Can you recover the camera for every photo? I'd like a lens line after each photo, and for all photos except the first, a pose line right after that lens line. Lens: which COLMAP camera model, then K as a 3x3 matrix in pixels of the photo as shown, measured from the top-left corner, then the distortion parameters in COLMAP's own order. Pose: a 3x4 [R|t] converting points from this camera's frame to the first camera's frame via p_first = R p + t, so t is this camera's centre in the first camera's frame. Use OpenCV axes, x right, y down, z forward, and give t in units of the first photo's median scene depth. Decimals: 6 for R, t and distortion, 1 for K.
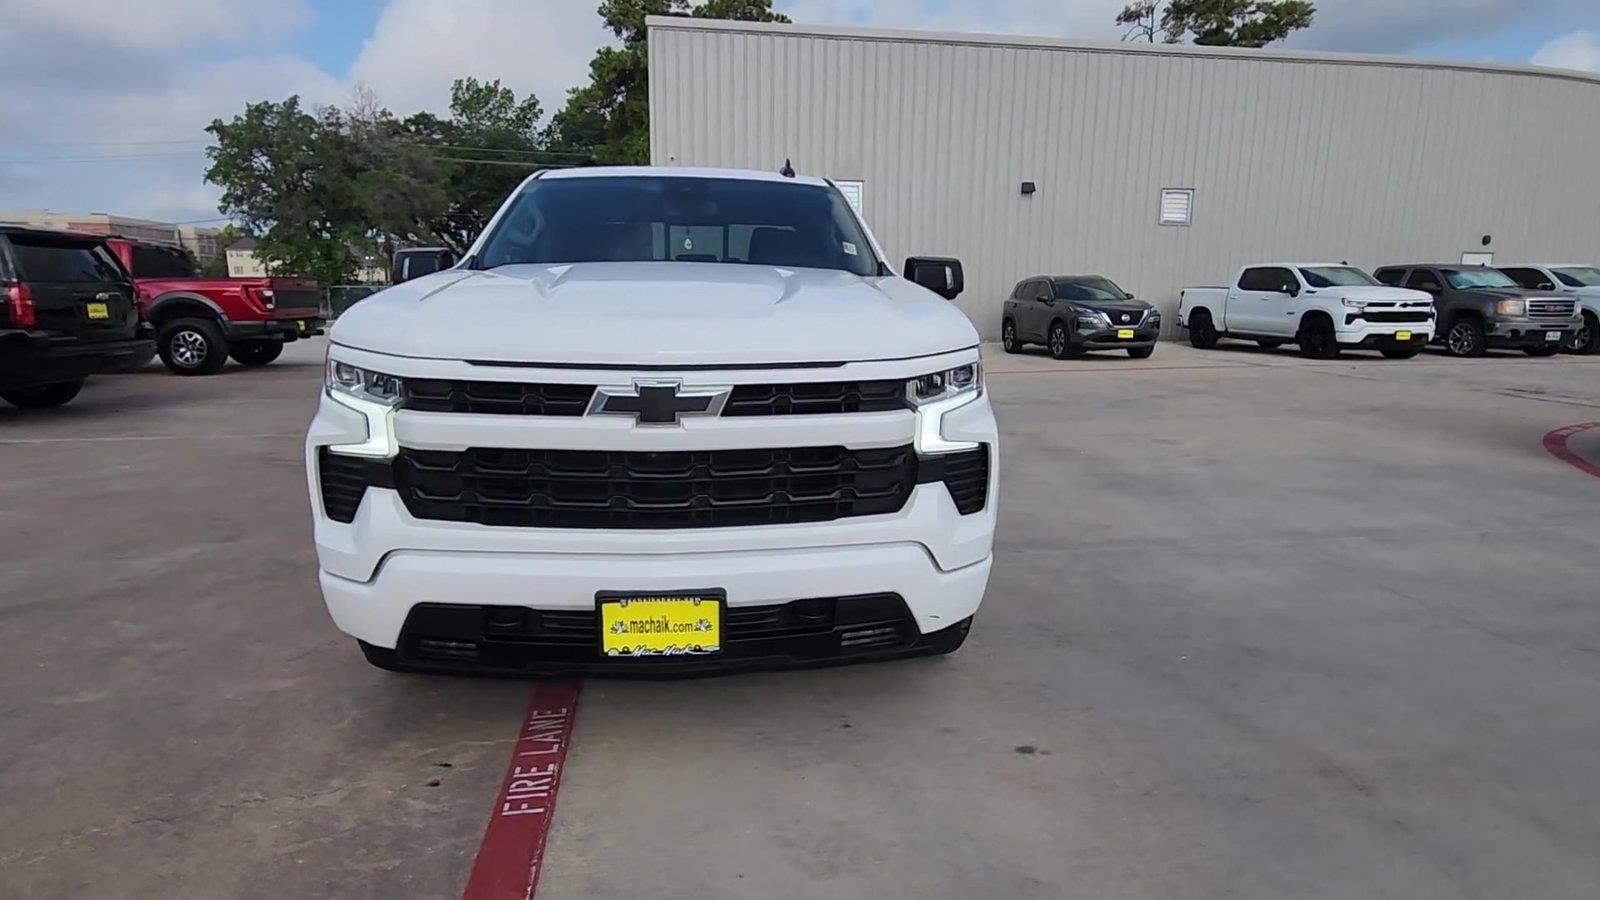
lens RADIAL K [[831.7, 0, 760.1], [0, 831.7, 436.5], [0, 0, 1]] dist [0.031440, 0.000075]
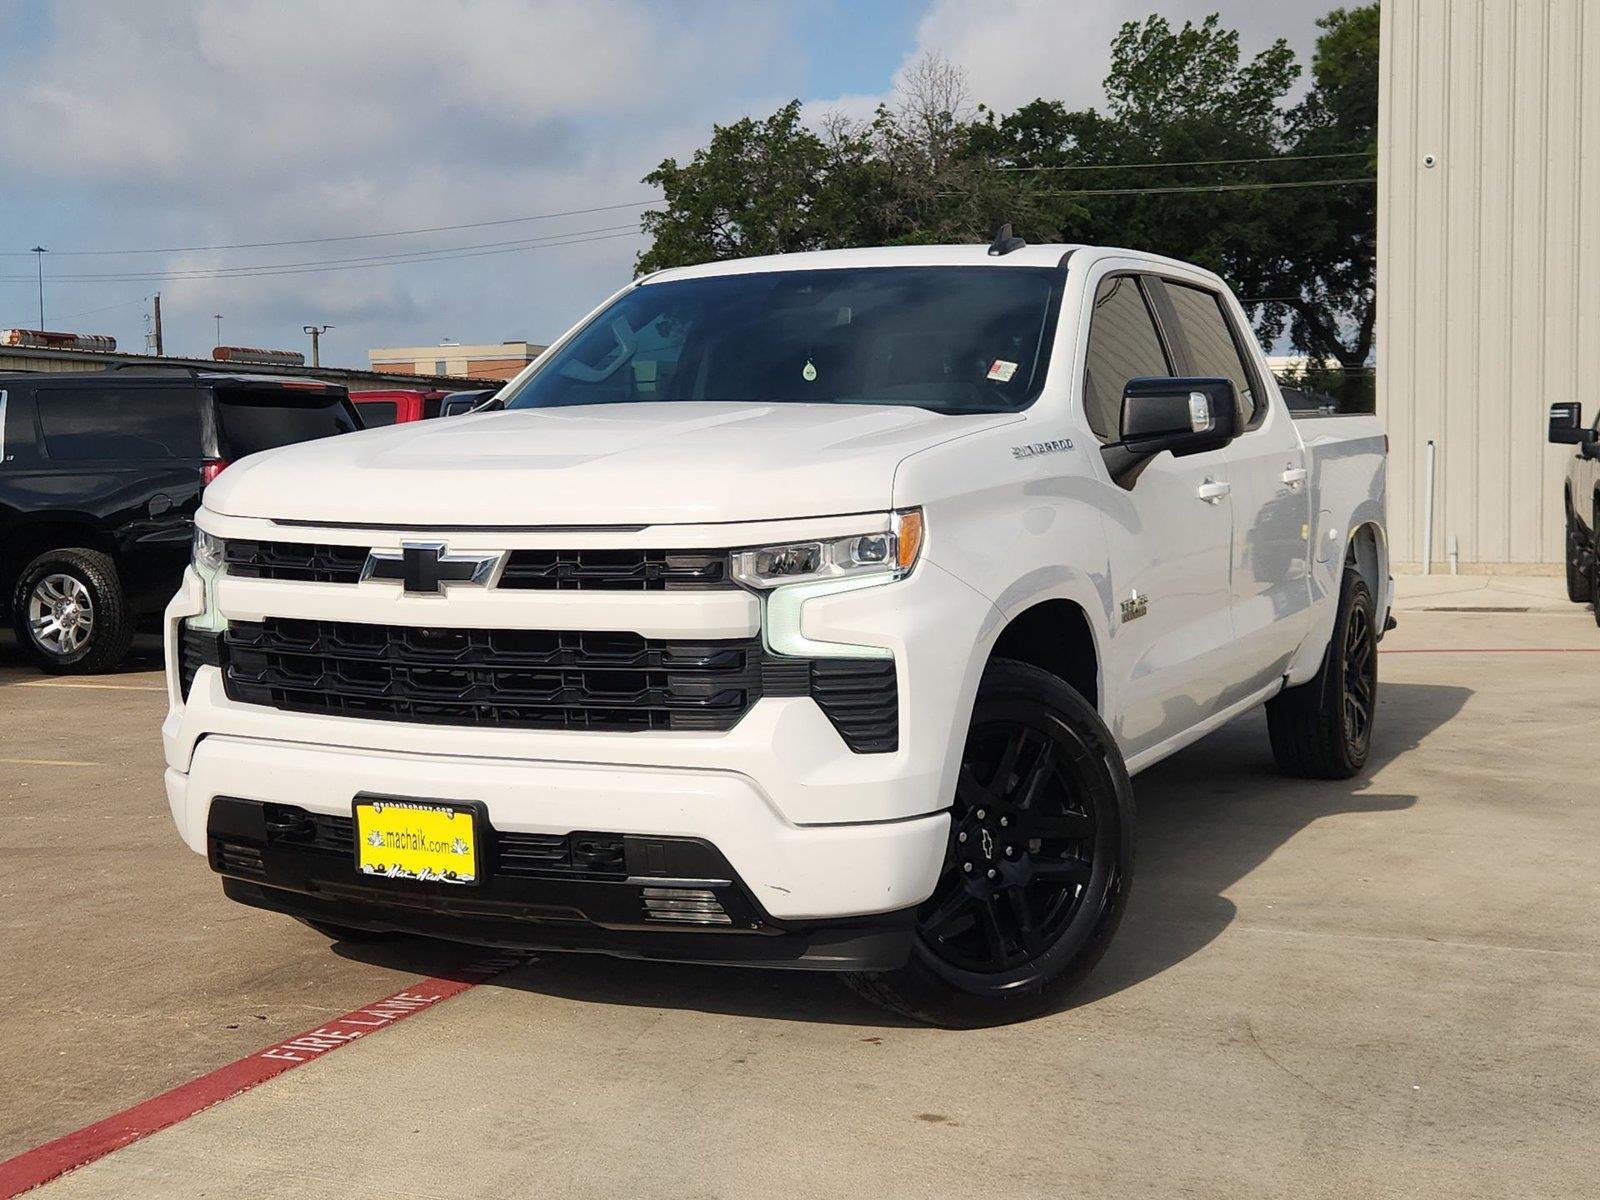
lens RADIAL K [[1964.3, 0, 800.0], [0, 1964.3, 600.0], [0, 0, 1]] dist [0.054696, 0.008107]
pose [[0.870678, 0.025403, -0.491196, 1.112808], [-0.076344, 0.993542, -0.083942, 0.121271], [0.485892, 0.110586, 0.866995, -0.500049]]
